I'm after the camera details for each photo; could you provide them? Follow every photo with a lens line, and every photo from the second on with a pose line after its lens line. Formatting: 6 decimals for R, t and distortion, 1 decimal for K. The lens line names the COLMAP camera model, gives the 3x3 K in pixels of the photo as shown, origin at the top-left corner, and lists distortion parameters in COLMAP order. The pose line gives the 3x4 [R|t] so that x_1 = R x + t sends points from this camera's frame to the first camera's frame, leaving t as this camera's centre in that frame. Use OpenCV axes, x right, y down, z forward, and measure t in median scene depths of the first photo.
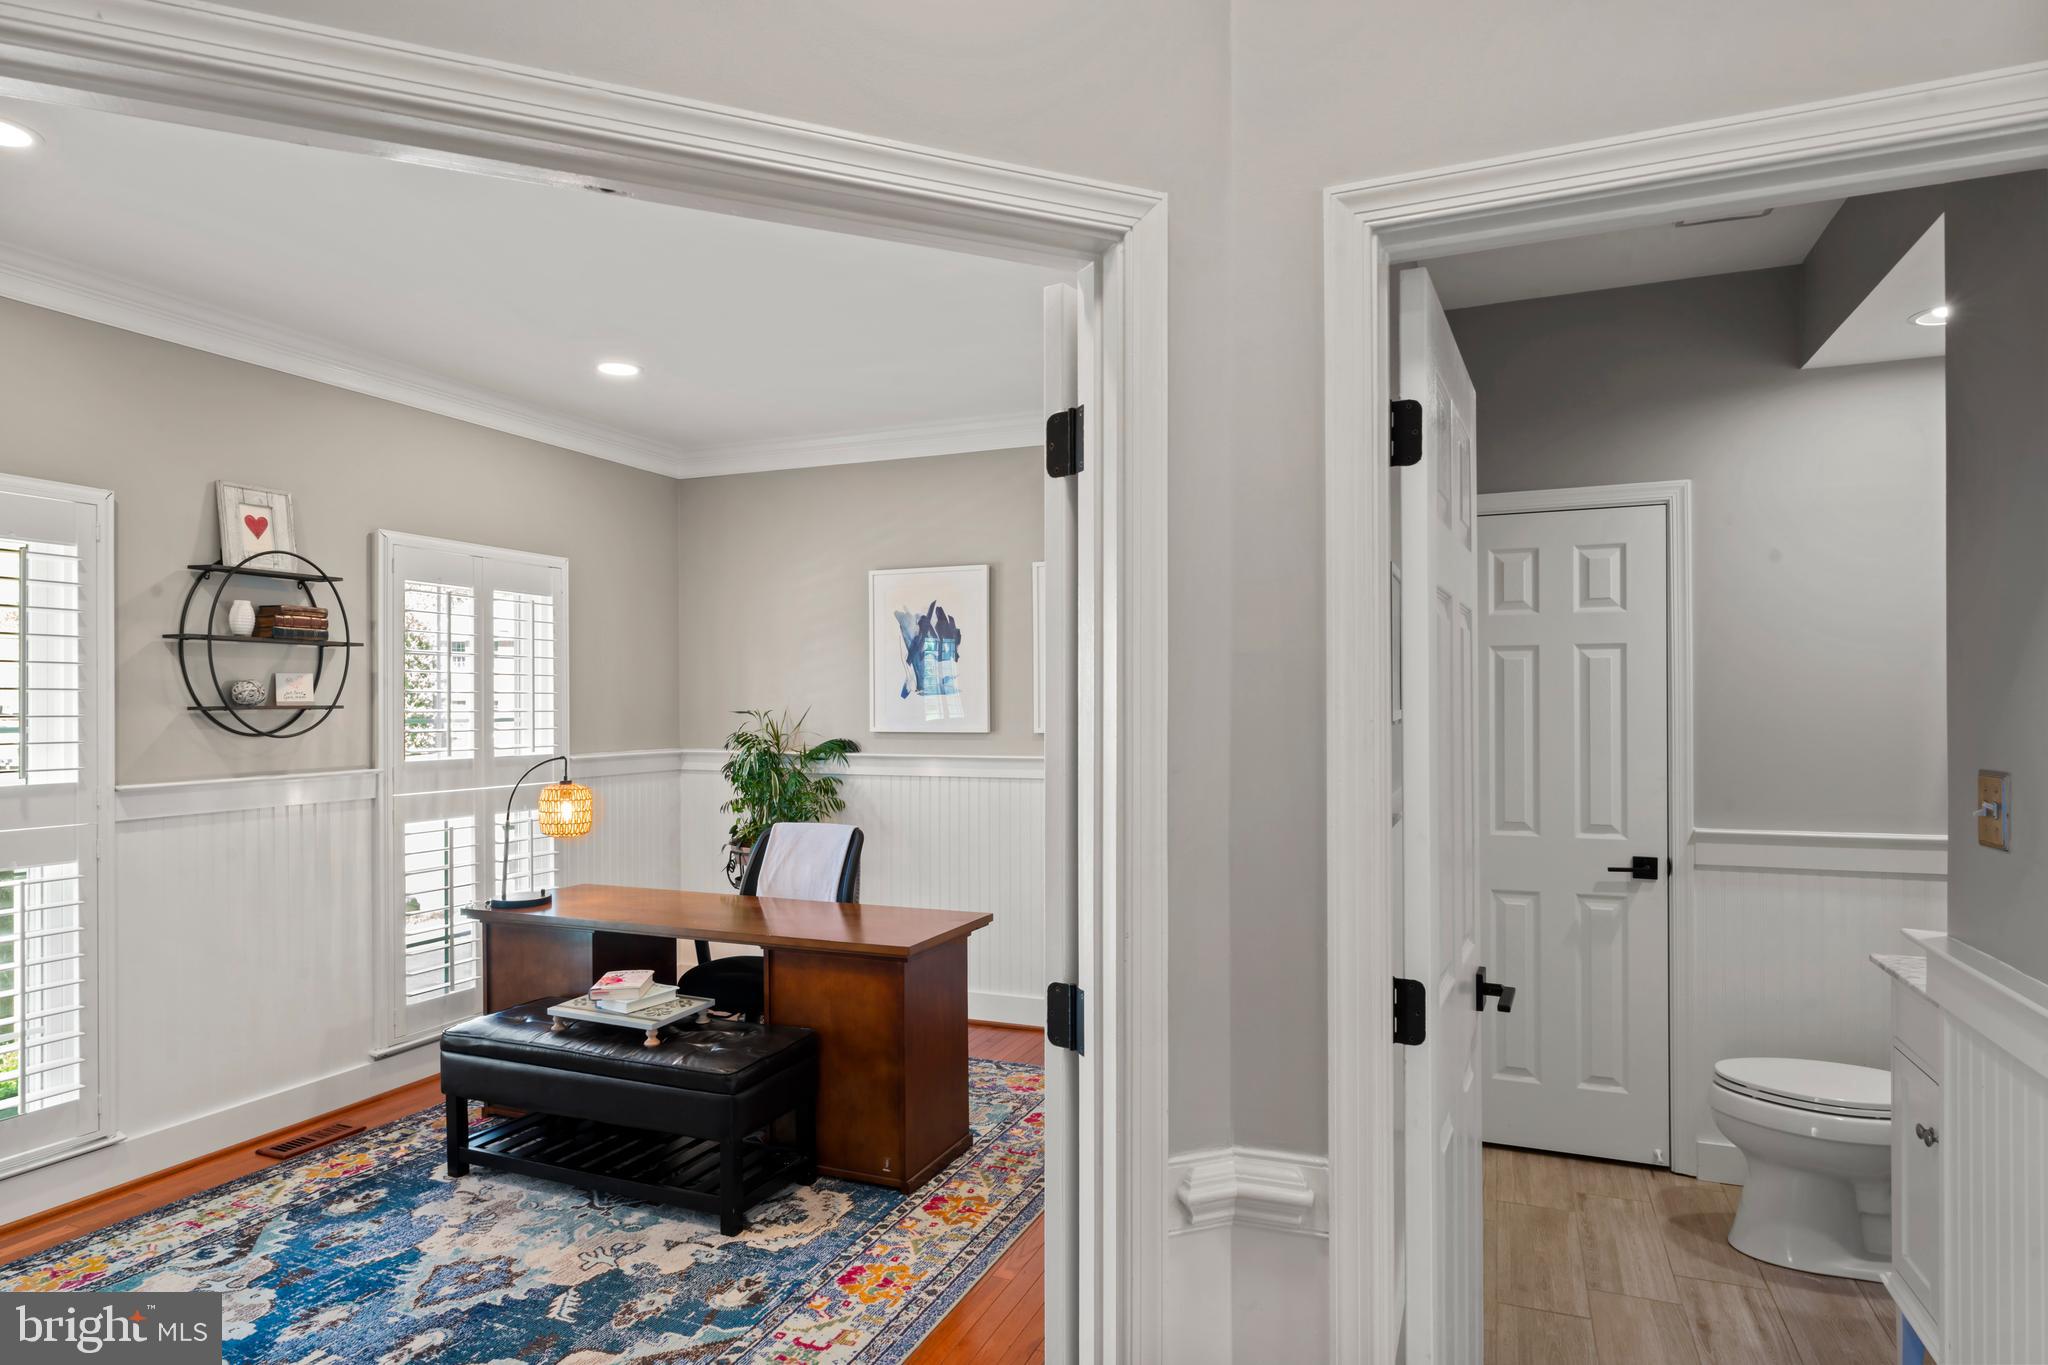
lens RADIAL K [[1116.3, 0, 1003.5], [0, 1116.3, 700.8], [0, 0, 1]] dist [0.001970, -0.003205]
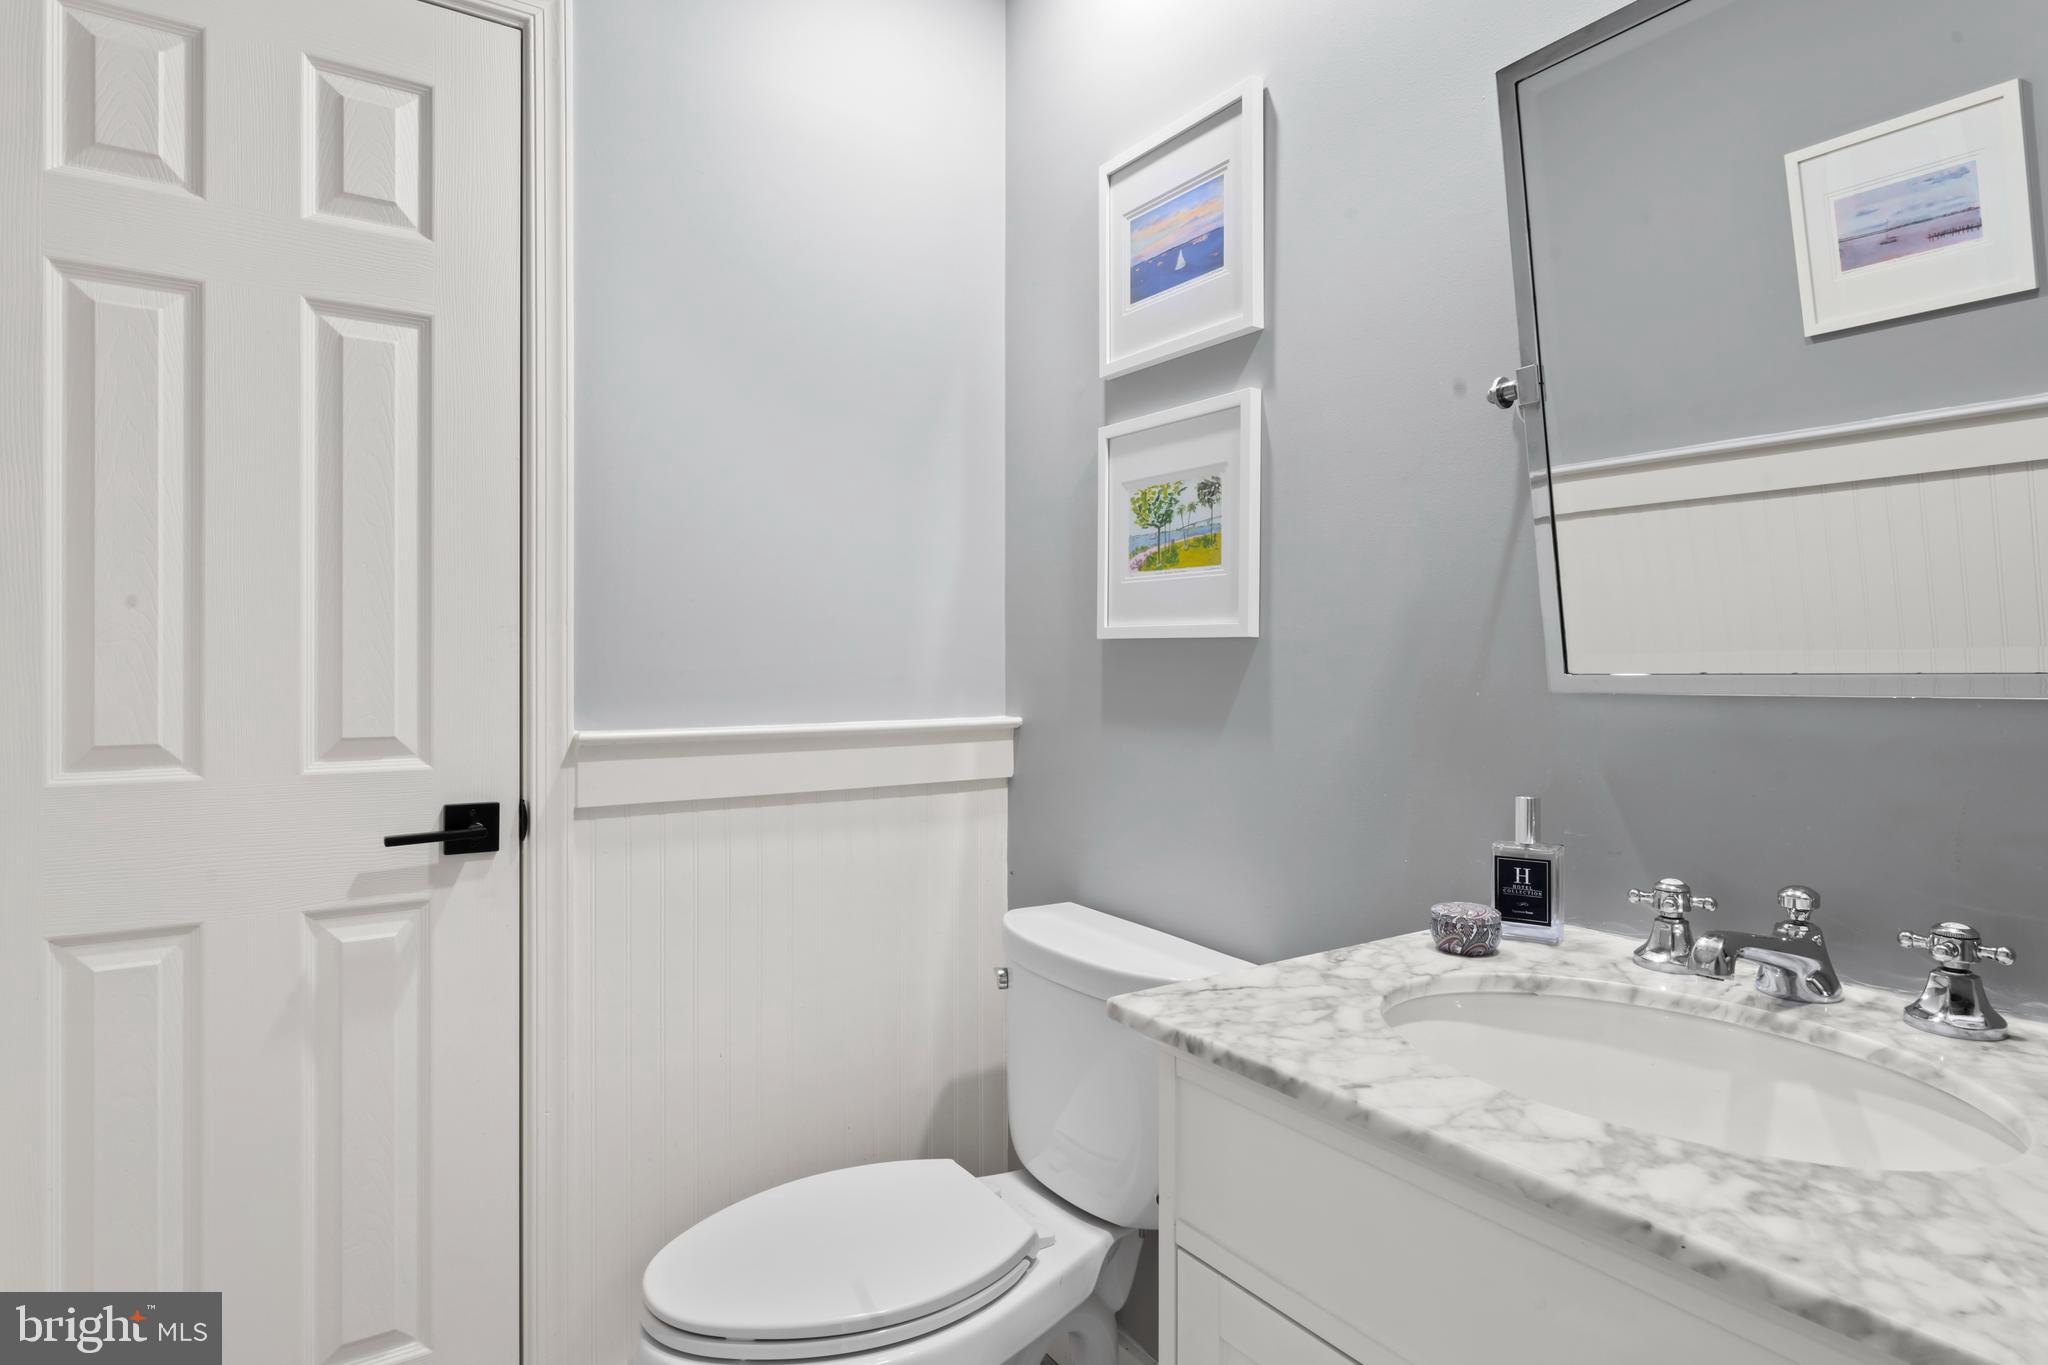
lens RADIAL K [[1074.8, 0, 1035.2], [0, 1074.8, 676.7], [0, 0, 1]] dist [0.001044, -0.000221]
pose [[0.534905, 0.003095, 0.844907, 0.402028], [-0.005040, 0.999987, -0.000472, 0.106892], [-0.844897, -0.004006, 0.534913, 0.702662]]
